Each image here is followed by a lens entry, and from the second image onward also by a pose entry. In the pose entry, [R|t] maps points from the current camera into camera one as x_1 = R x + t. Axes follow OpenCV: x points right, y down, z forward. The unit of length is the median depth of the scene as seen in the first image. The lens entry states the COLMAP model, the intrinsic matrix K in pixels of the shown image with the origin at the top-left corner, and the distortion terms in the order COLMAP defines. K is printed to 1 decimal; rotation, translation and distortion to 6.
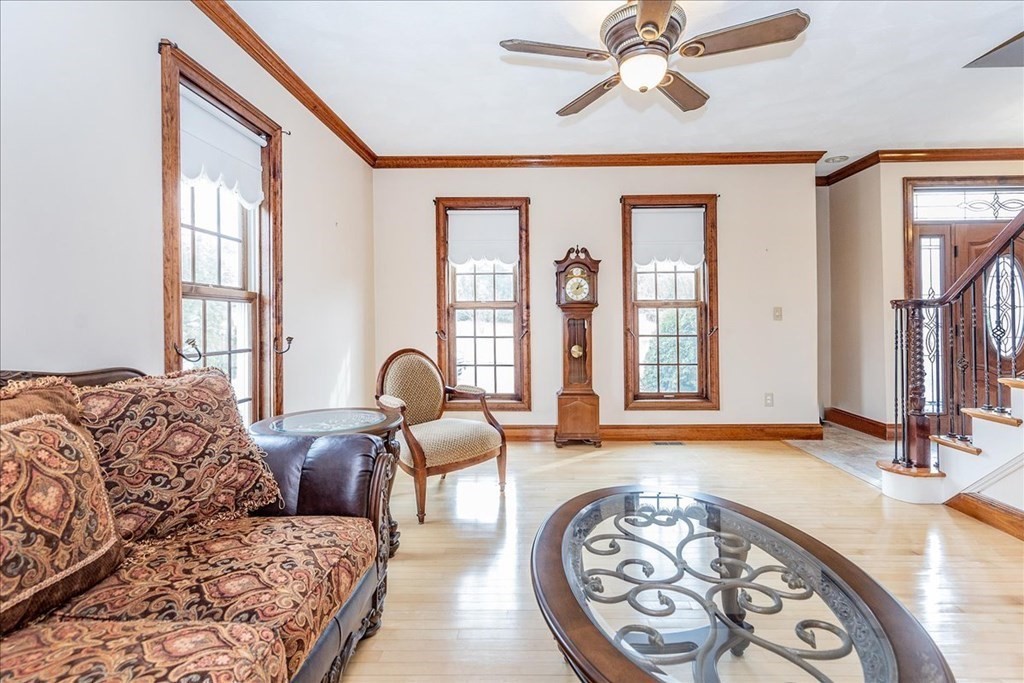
lens RADIAL K [[461.2, 0, 510.7], [0, 461.2, 320.0], [0, 0, 1]] dist [0.002492, -0.000210]
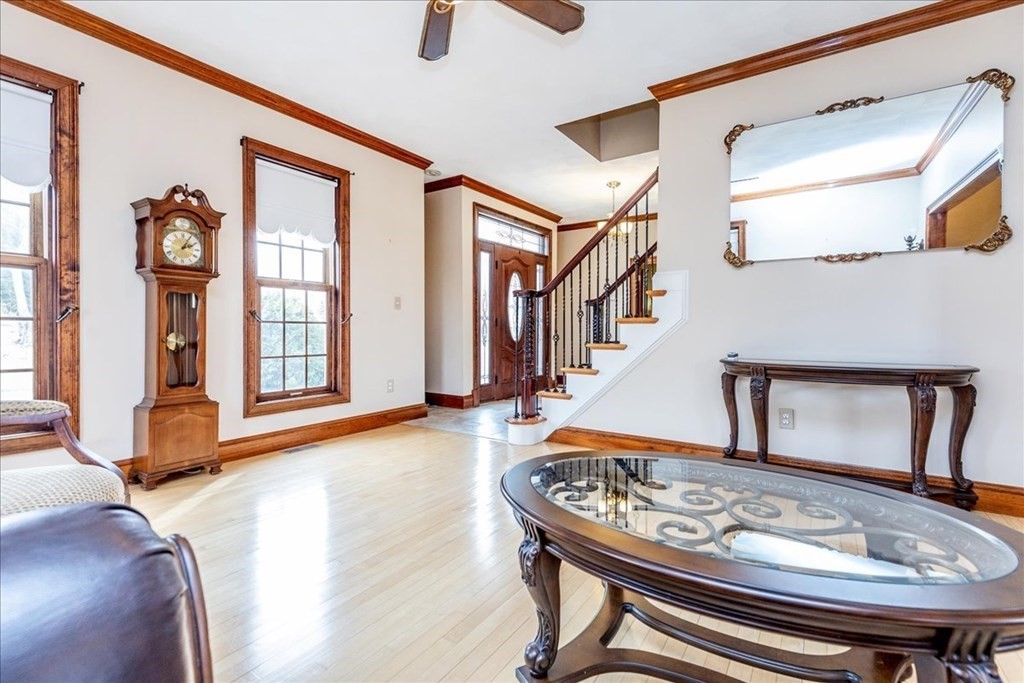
lens RADIAL K [[461.2, 0, 521.6], [0, 461.2, 330.2], [0, 0, 1]] dist [0.002492, -0.000210]
pose [[0.529854, 0.006427, 0.848064, -0.158904], [-0.013633, 0.999907, 0.000939, 0.042940], [-0.847979, -0.012059, 0.529892, 0.206534]]
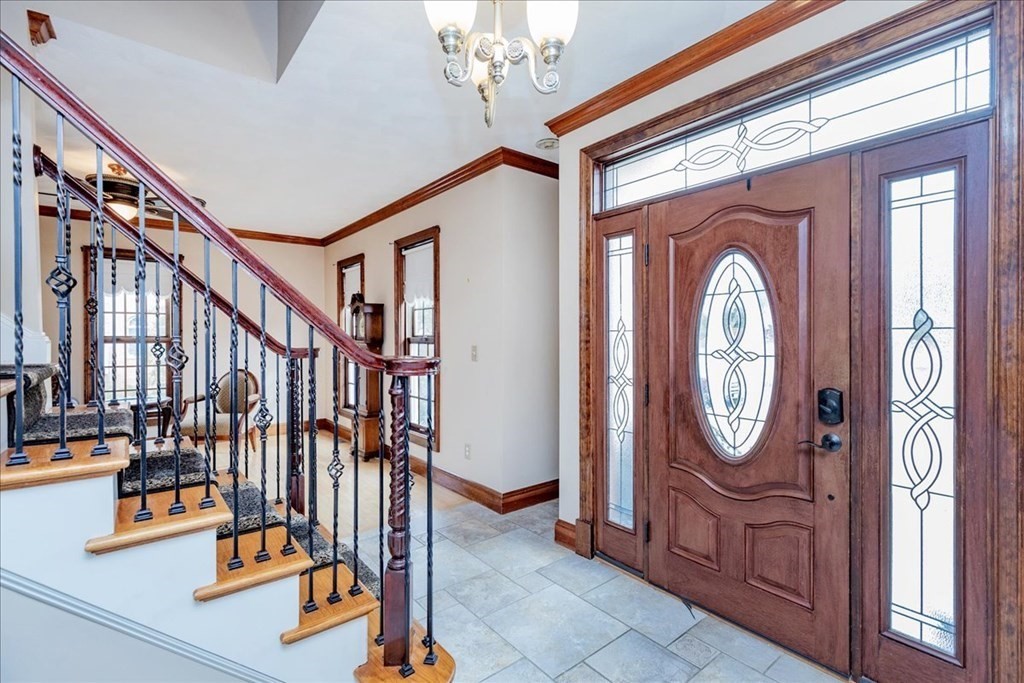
lens RADIAL K [[461.2, 0, 508.5], [0, 461.2, 339.0], [0, 0, 1]] dist [0.002492, -0.000210]
pose [[0.645701, 0.010495, -0.763518, 1.272229], [0.001529, 0.999886, 0.015037, -0.052988], [0.763588, -0.010877, 0.645612, 0.496264]]
